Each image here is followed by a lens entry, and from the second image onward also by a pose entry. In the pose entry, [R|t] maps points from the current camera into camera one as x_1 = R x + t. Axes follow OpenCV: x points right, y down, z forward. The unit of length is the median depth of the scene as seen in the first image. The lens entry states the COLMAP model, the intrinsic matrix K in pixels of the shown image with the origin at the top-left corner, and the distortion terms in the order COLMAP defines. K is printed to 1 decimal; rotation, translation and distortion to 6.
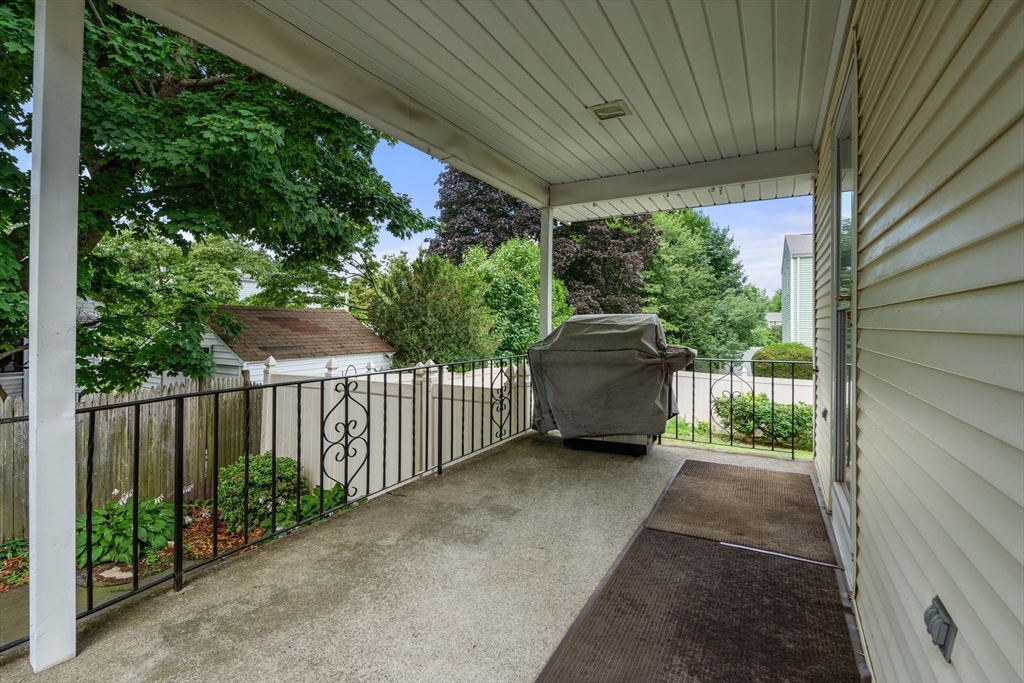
lens RADIAL K [[470.0, 0, 515.3], [0, 470.0, 335.0], [0, 0, 1]] dist [-0.008296, 0.000289]
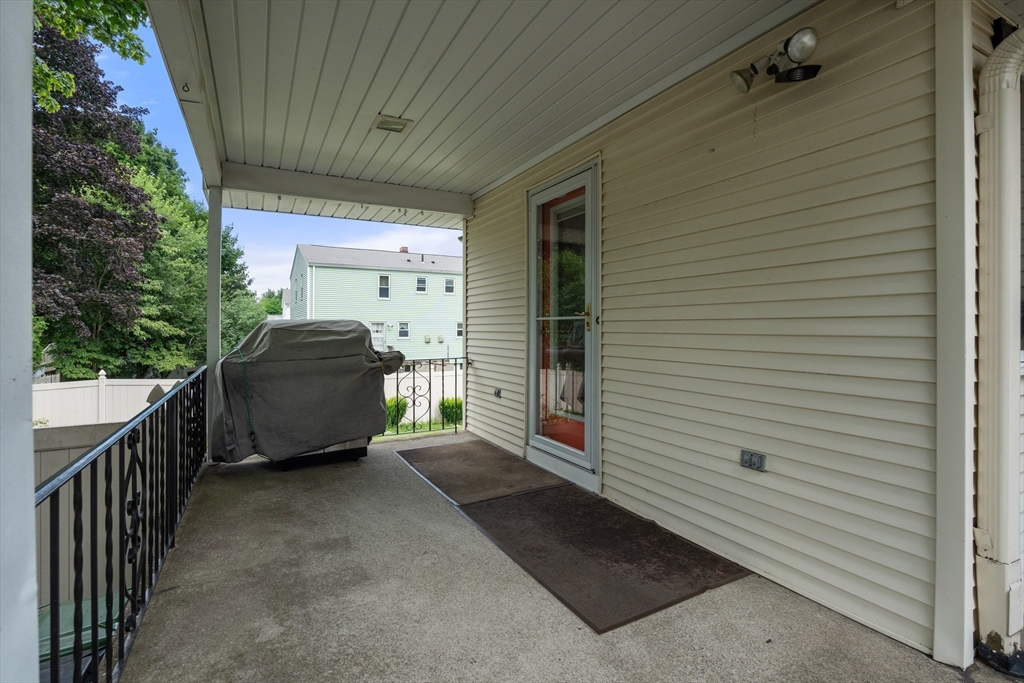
lens RADIAL K [[466.6, 0, 500.9], [0, 466.6, 342.1], [0, 0, 1]] dist [-0.010816, 0.000393]
pose [[0.547660, -0.031514, 0.836107, -0.486276], [0.022492, 0.999484, 0.022939, -0.015339], [-0.836398, 0.006243, 0.548086, 0.218623]]
